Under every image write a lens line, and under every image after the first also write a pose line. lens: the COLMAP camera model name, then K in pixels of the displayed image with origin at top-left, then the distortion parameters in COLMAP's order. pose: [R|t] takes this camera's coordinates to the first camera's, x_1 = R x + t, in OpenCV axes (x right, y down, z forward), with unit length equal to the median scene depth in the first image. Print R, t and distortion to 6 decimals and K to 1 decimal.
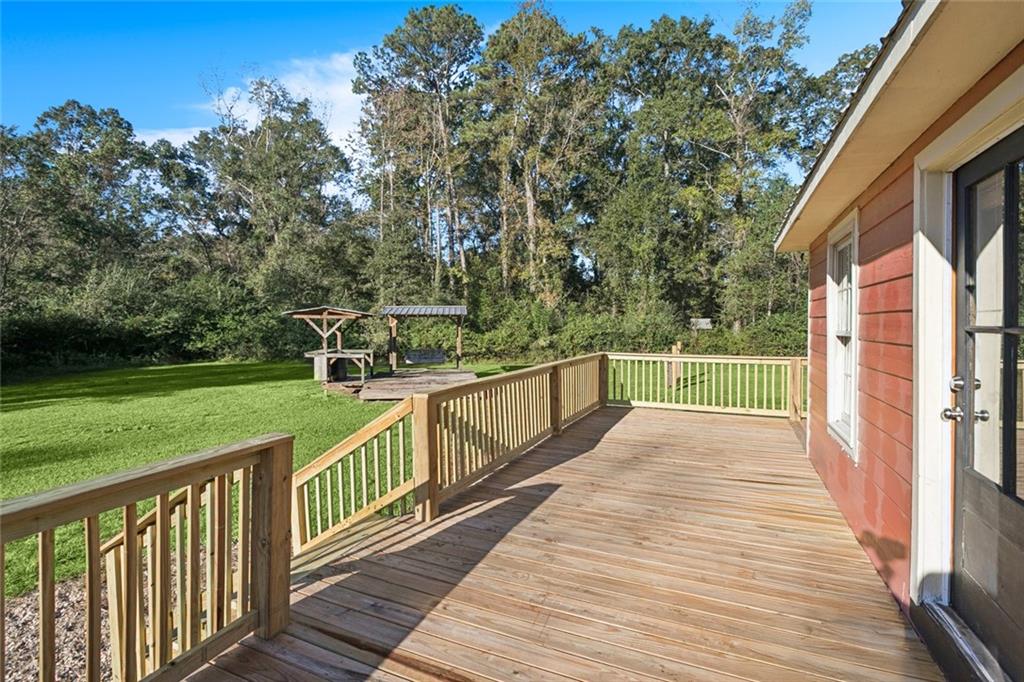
lens RADIAL K [[493.1, 0, 501.2], [0, 493.1, 327.6], [0, 0, 1]] dist [0.001762, 0.000807]
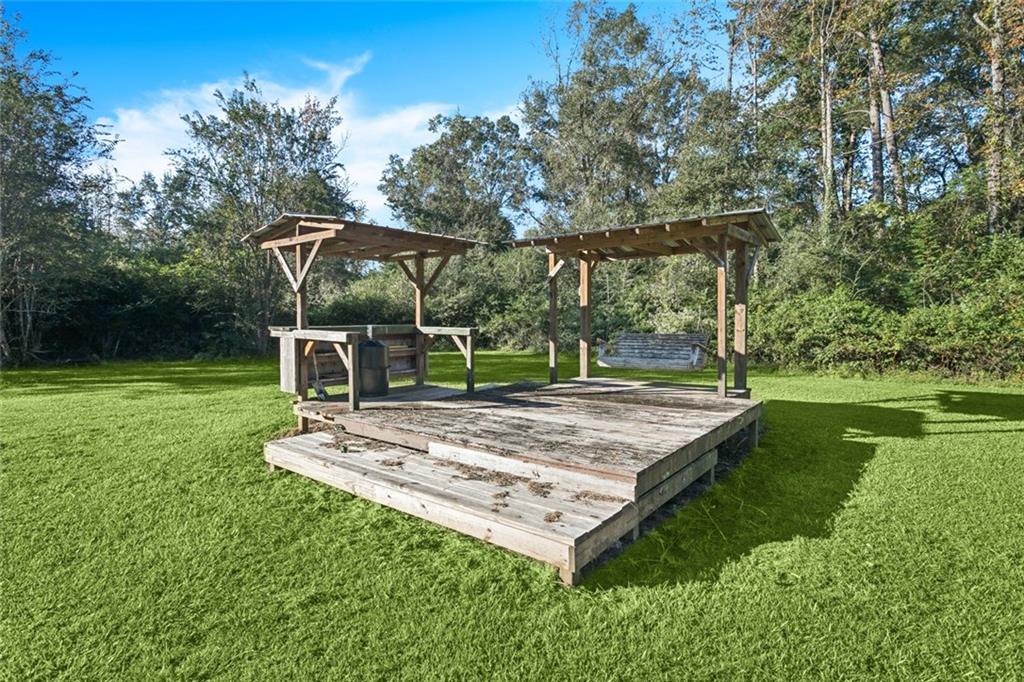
lens RADIAL K [[505.1, 0, 507.6], [0, 505.1, 329.2], [0, 0, 1]] dist [-0.002364, -0.000482]
pose [[0.695671, 0.011585, -0.718268, 0.041822], [-0.003962, 0.999917, 0.012289, 0.025666], [0.718350, -0.005703, 0.695658, 0.457294]]
